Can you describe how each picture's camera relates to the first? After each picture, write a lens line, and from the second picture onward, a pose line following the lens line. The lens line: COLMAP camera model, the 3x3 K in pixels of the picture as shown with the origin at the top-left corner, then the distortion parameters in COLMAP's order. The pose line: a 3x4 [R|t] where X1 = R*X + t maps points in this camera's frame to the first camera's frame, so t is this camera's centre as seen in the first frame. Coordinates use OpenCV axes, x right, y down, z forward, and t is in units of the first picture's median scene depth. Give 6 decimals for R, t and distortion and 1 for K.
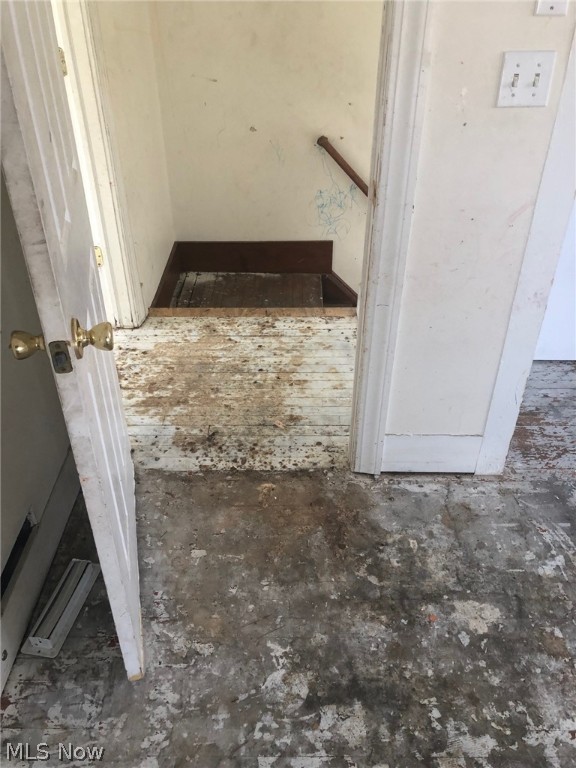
lens RADIAL K [[630.6, 0, 288.8], [0, 630.6, 384.3], [0, 0, 1]] dist [0.019251, -0.020722]
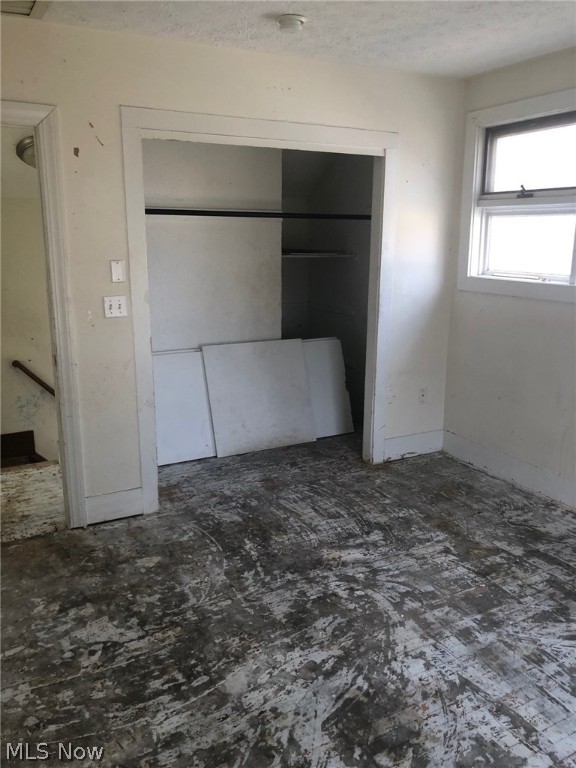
lens RADIAL K [[630.6, 0, 287.6], [0, 630.6, 382.1], [0, 0, 1]] dist [0.019251, -0.020722]
pose [[0.882475, -0.107590, 0.457889, -0.119171], [0.269265, 0.913747, -0.304243, 0.481876], [-0.385661, 0.391780, 0.835329, -0.797047]]
